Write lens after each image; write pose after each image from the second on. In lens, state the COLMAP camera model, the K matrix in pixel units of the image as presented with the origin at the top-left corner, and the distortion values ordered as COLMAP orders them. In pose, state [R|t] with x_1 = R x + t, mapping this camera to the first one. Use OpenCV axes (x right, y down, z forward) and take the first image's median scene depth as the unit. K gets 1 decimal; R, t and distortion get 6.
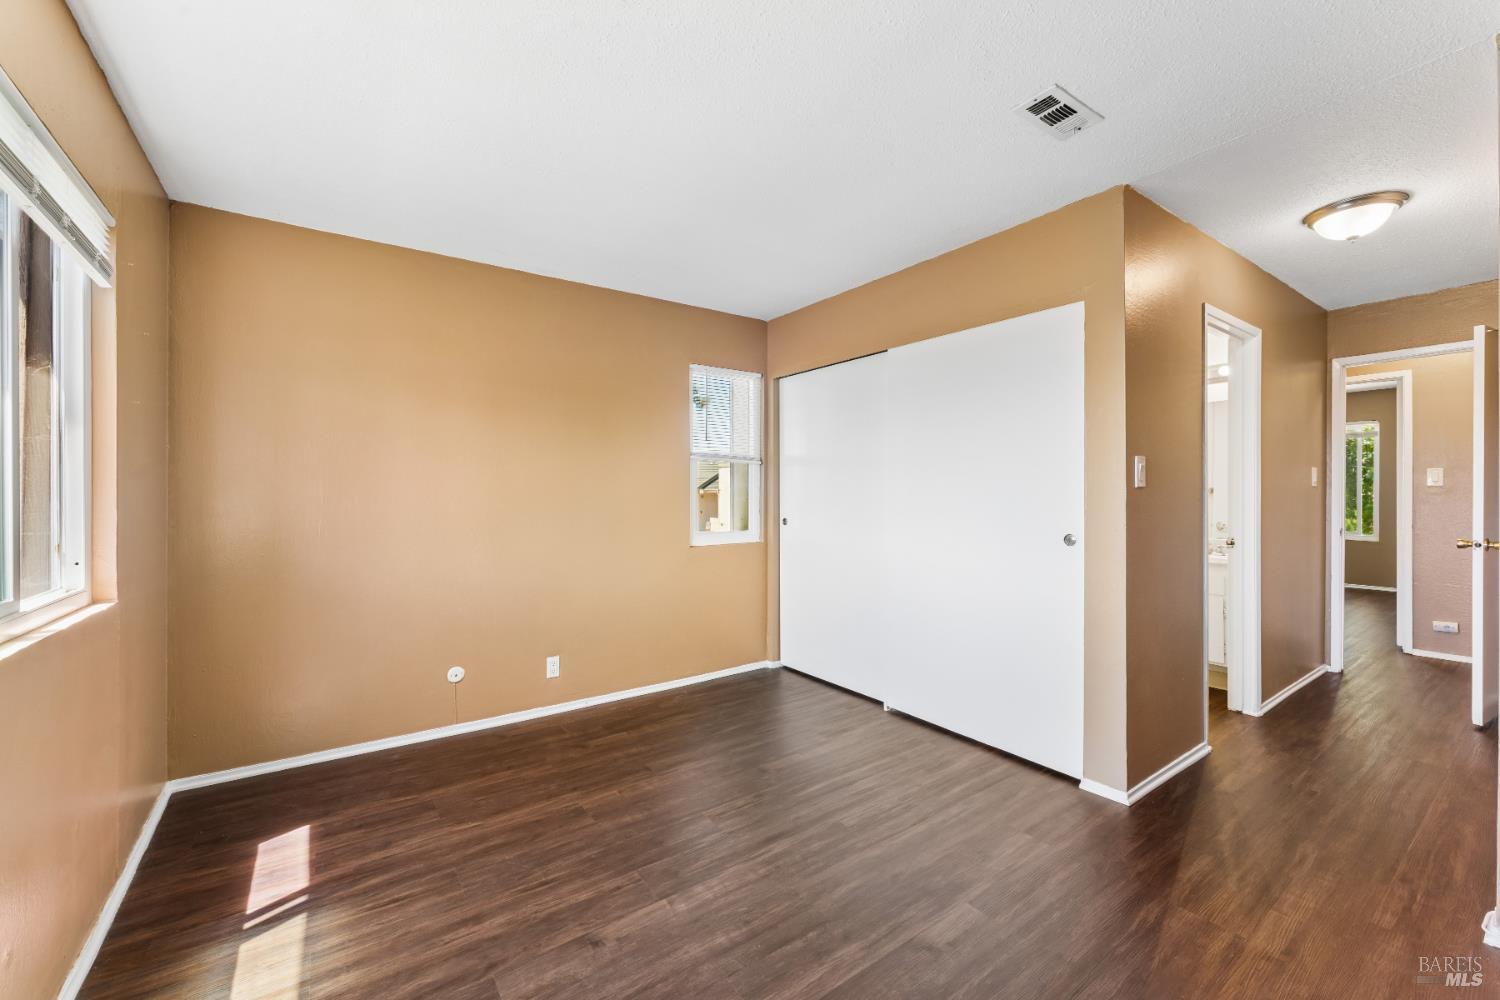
lens RADIAL K [[601.0, 0, 748.1], [0, 601.0, 496.7], [0, 0, 1]] dist [-0.001542, -0.000156]
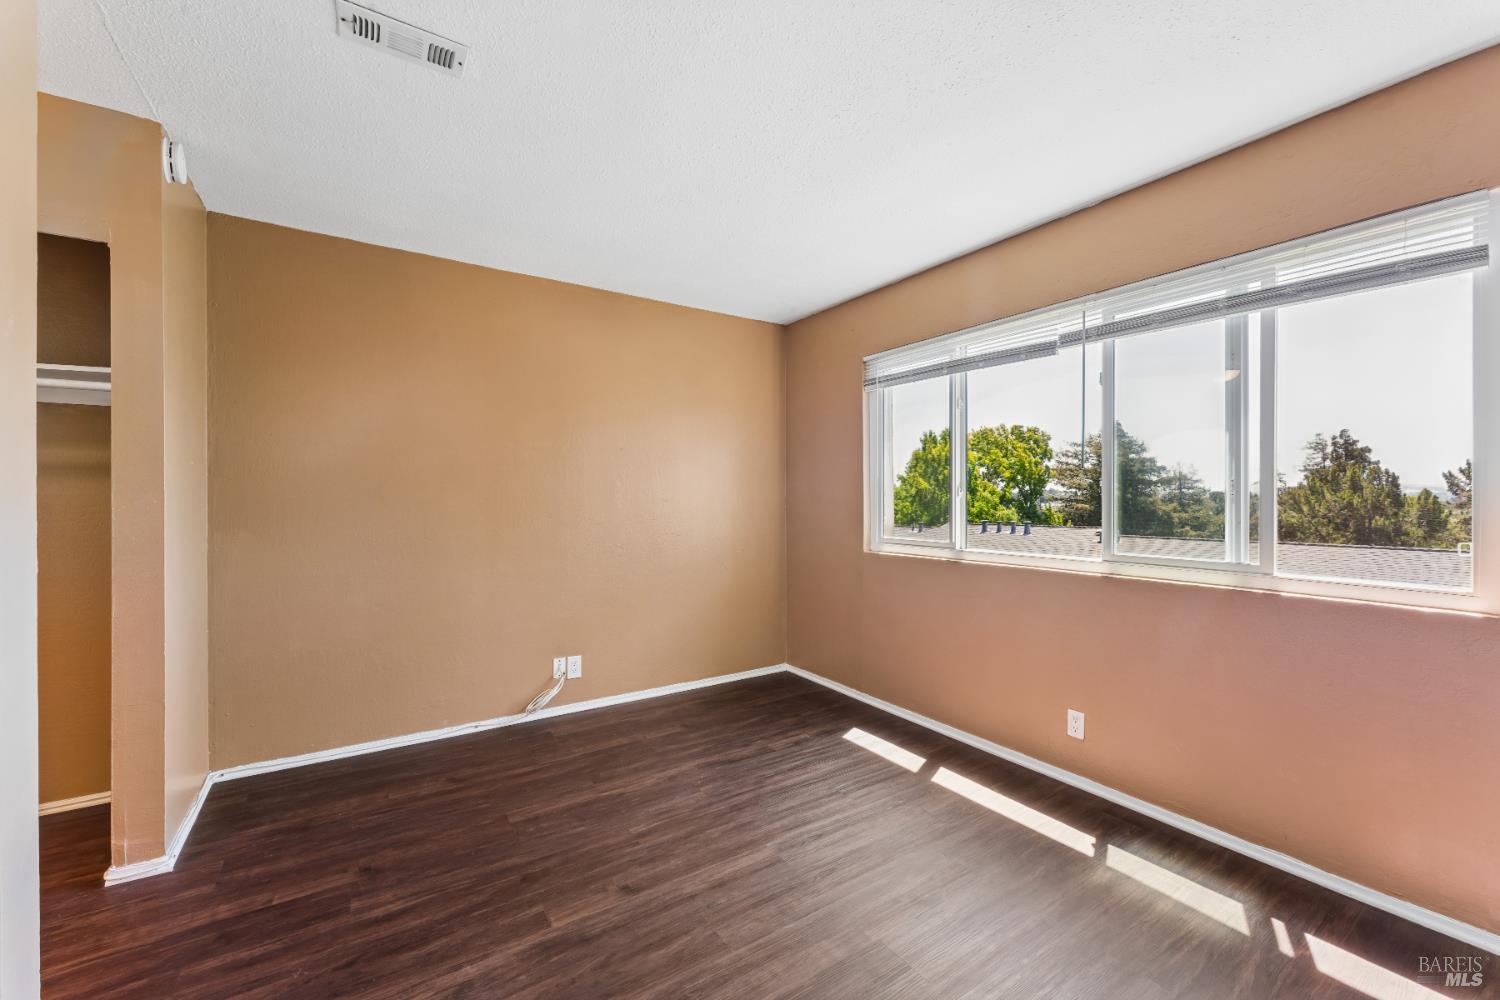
lens RADIAL K [[601.0, 0, 748.1], [0, 601.0, 496.7], [0, 0, 1]] dist [-0.001542, -0.000156]
pose [[-0.999603, 0.001409, 0.028132, 0.019005], [0.001671, 0.999955, 0.009289, -0.009552], [-0.028118, 0.009332, -0.999561, 1.413594]]
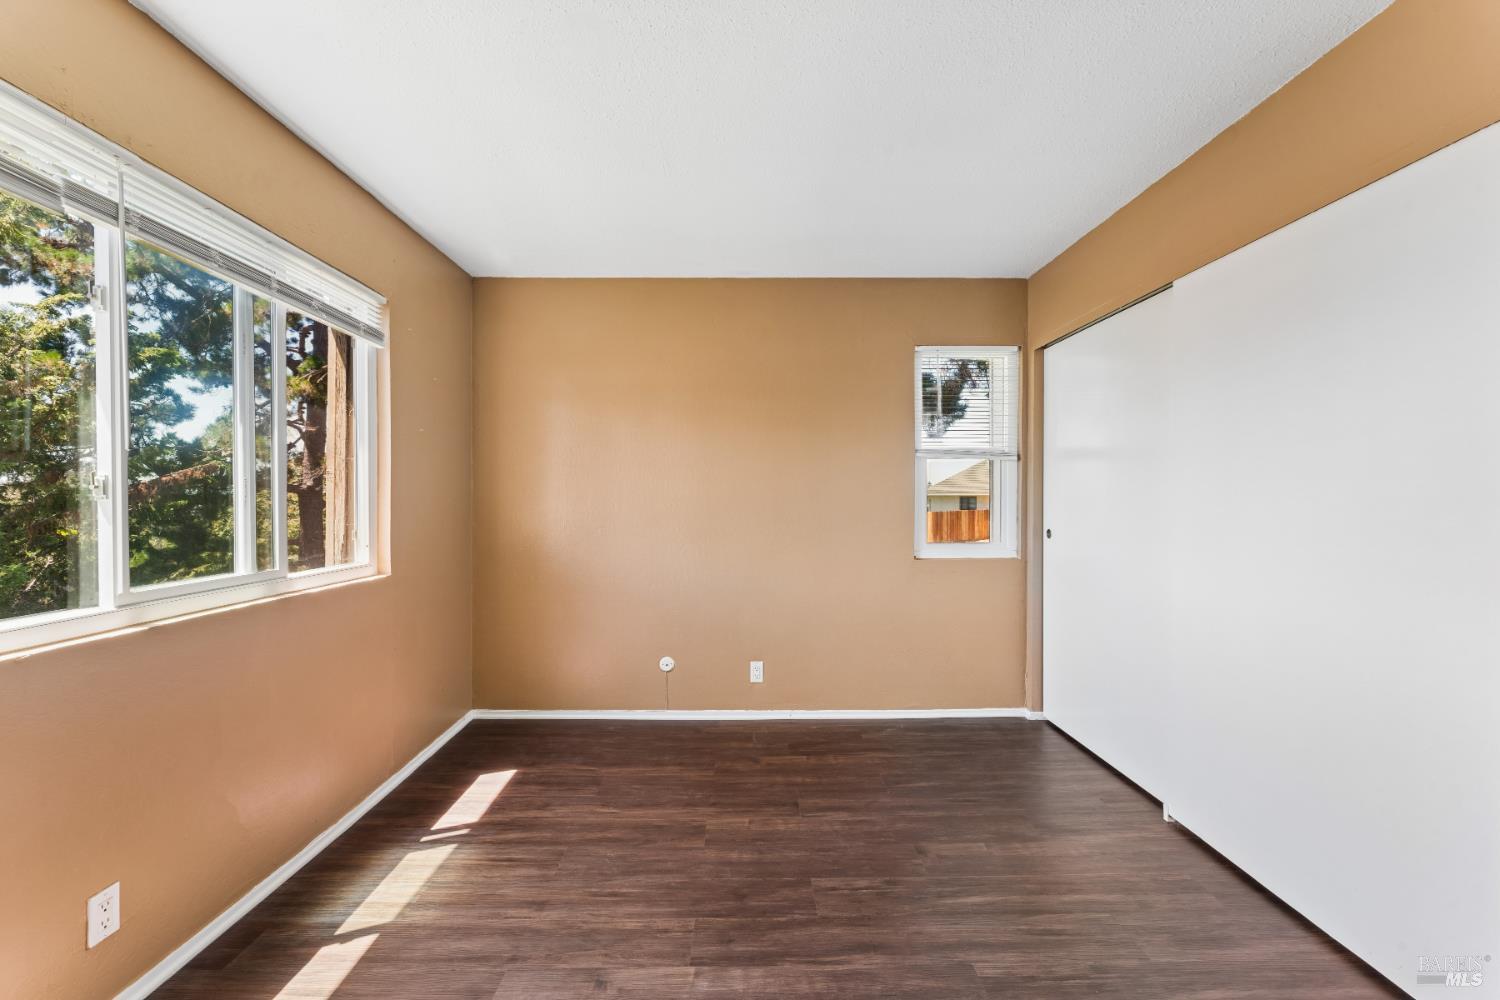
lens RADIAL K [[597.3, 0, 747.4], [0, 597.3, 500.0], [0, 0, 1]] dist [-0.001473, -0.000180]
pose [[0.820969, 0.005811, -0.570943, 0.302971], [-0.004785, 0.999983, 0.003297, -0.003954], [0.570952, 0.000025, 0.820983, 0.249572]]
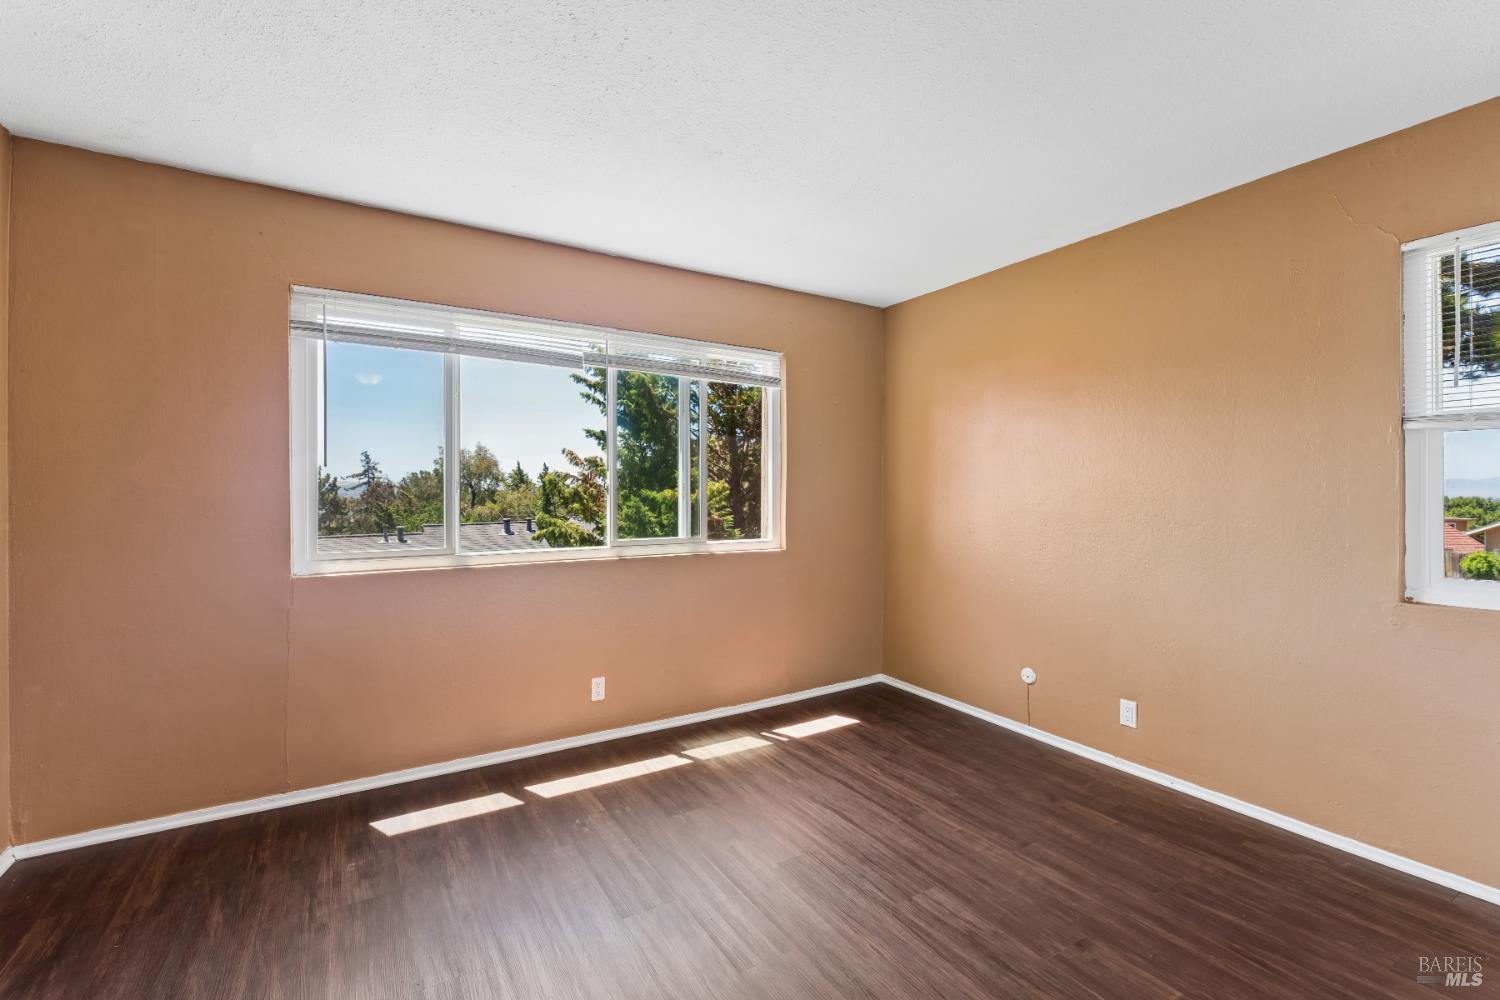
lens RADIAL K [[647.6, 0, 746.7], [0, 647.6, 492.0], [0, 0, 1]] dist [0.000510, 0.000029]
pose [[-0.070242, 0.000936, -0.997530, 0.768890], [-0.007483, 0.999971, 0.001465, -0.008978], [0.997502, 0.007567, -0.070232, 0.753817]]
